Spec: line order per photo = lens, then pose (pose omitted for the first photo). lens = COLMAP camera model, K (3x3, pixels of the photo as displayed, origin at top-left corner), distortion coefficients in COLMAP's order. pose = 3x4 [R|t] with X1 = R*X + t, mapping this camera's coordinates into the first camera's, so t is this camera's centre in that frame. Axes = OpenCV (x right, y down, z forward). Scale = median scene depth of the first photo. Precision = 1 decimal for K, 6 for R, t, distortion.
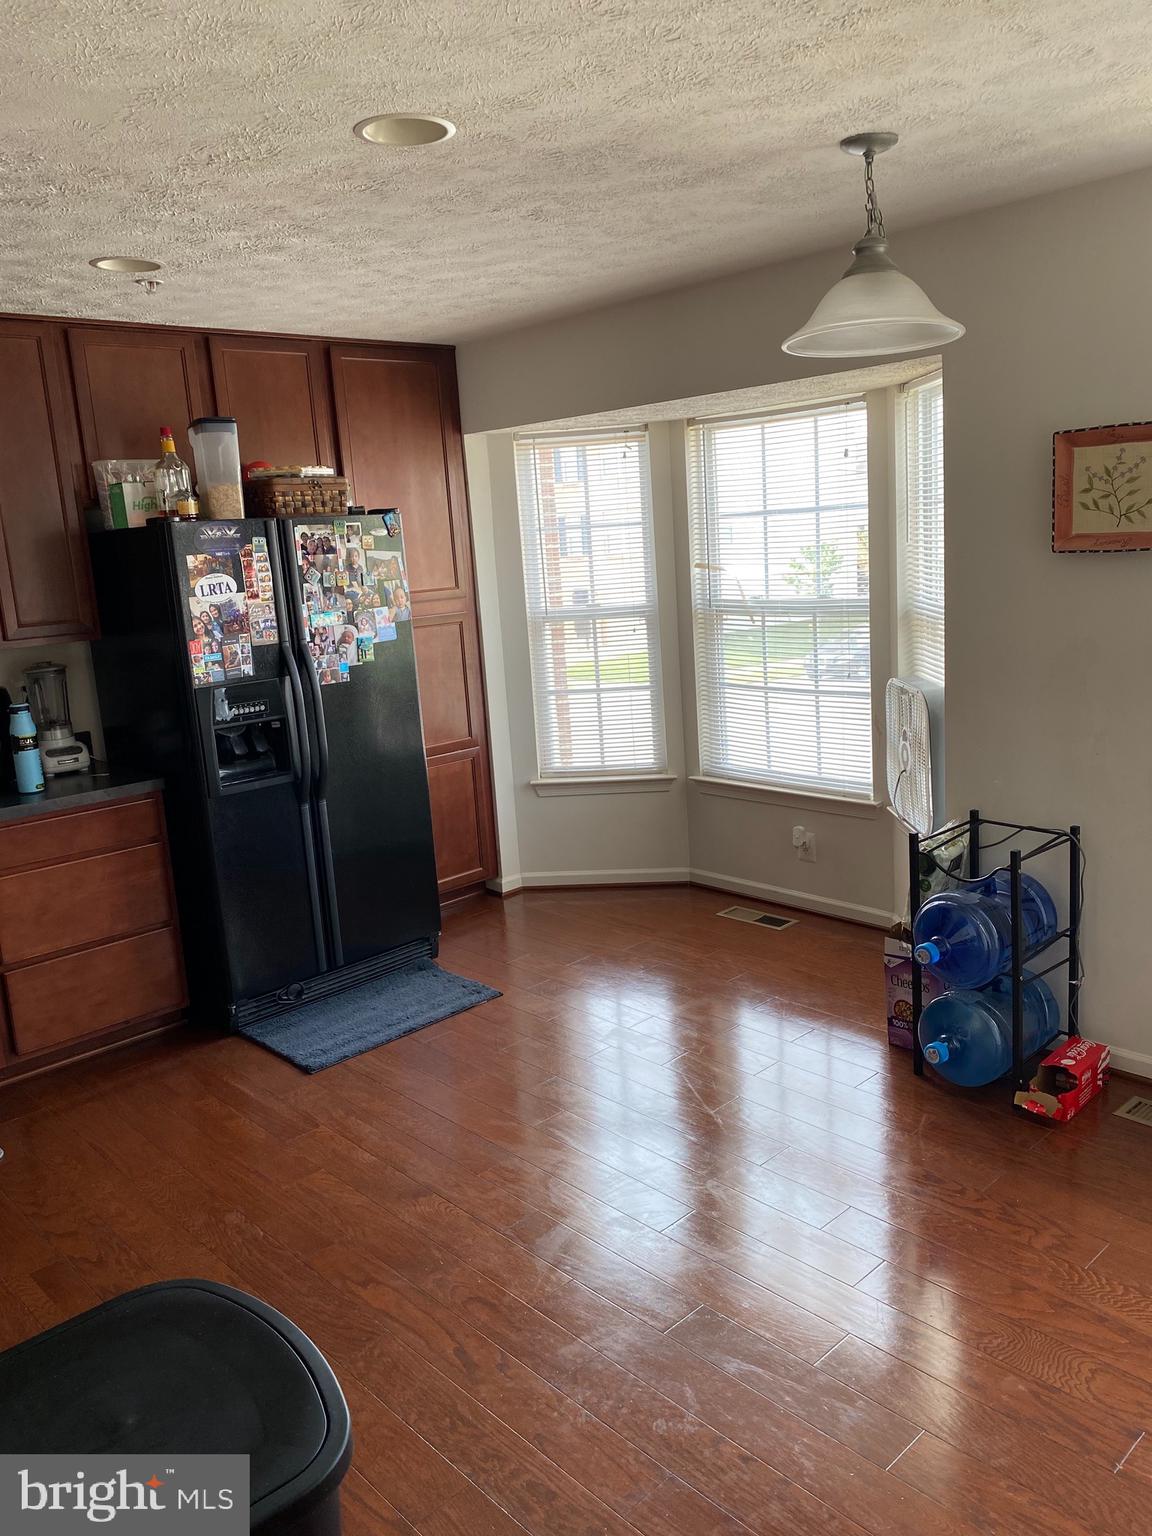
lens RADIAL K [[1163.2, 0, 586.4], [0, 1163.2, 771.8], [0, 0, 1]] dist [0.005343, 0.007526]
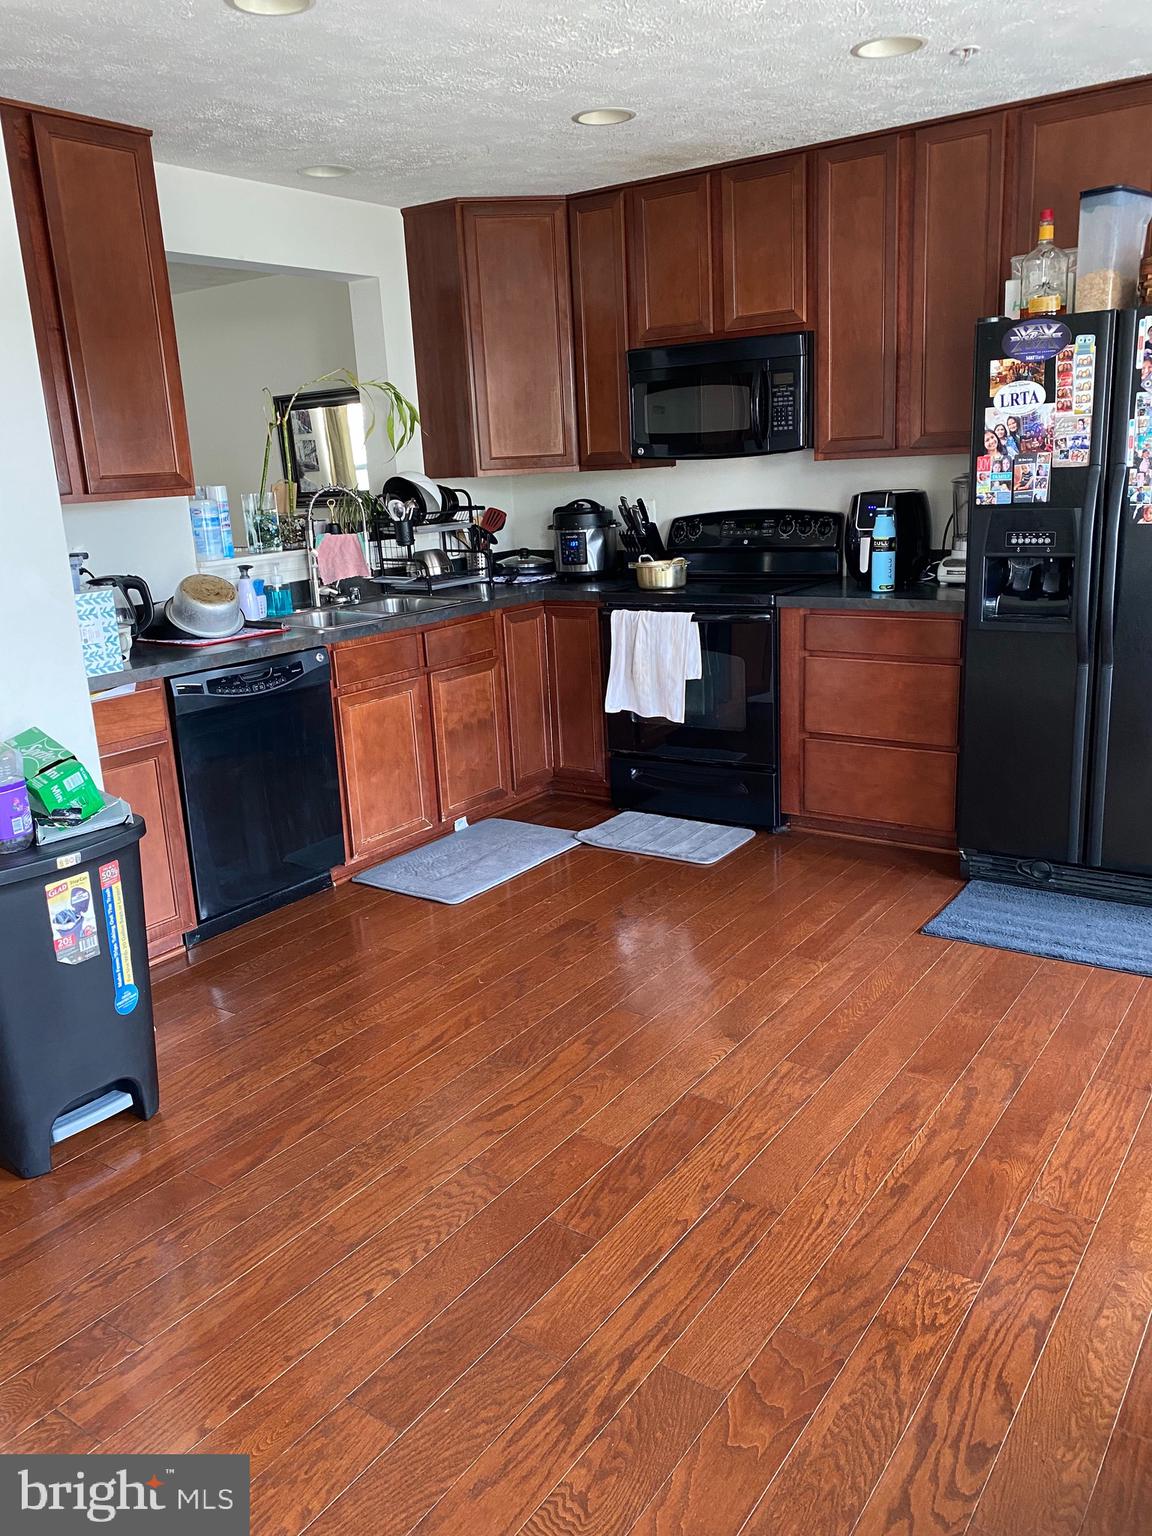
lens RADIAL K [[1163.2, 0, 585.0], [0, 1163.2, 759.7], [0, 0, 1]] dist [0.005343, 0.007526]
pose [[0.200179, 0.295033, -0.934283, 0.521219], [-0.162298, 0.950395, 0.265347, -0.075405], [0.966224, 0.098515, 0.238132, 0.481733]]
